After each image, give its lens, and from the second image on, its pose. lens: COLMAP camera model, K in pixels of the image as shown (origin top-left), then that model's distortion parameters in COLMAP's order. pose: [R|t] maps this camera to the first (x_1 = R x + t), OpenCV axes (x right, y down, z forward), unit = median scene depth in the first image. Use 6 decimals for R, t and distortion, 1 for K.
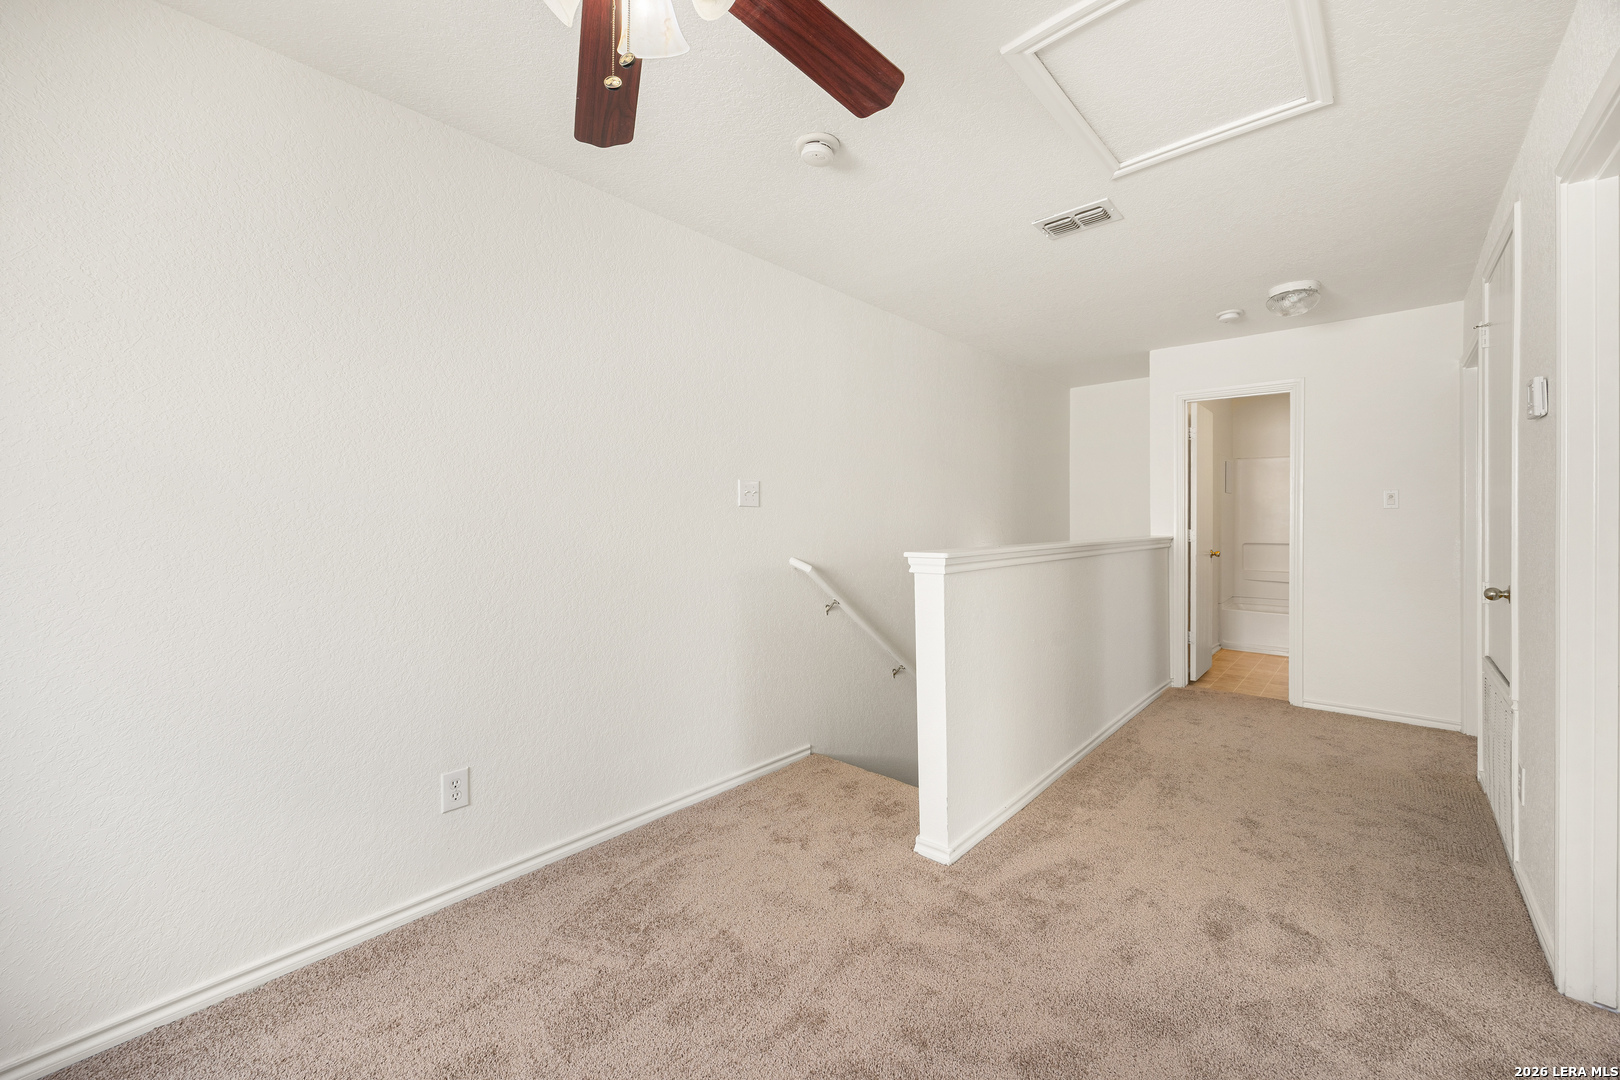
lens RADIAL K [[623.0, 0, 822.0], [0, 623.0, 532.9], [0, 0, 1]] dist [-0.001872, -0.000132]
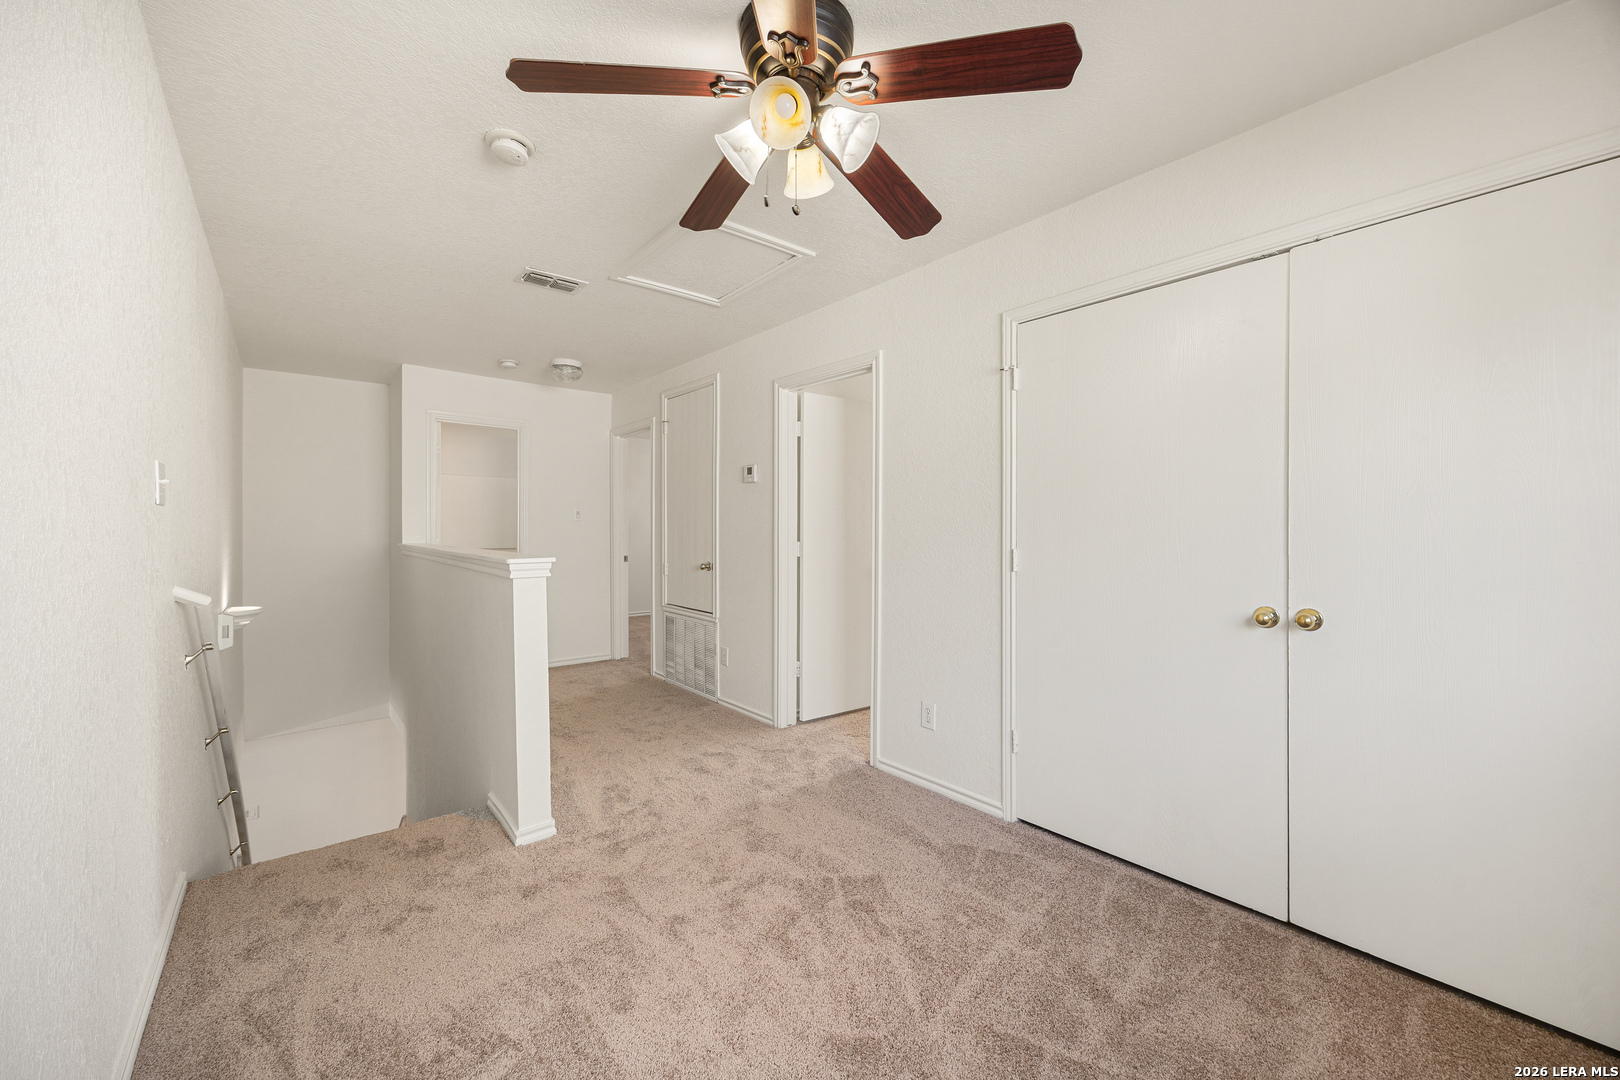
lens RADIAL K [[629.6, 0, 814.0], [0, 629.6, 542.1], [0, 0, 1]] dist [0.001994, 0.000160]
pose [[0.152279, -0.017997, 0.988174, -0.838399], [0.018316, 0.999714, 0.015385, -0.003519], [-0.988168, 0.015757, 0.152565, 0.356009]]
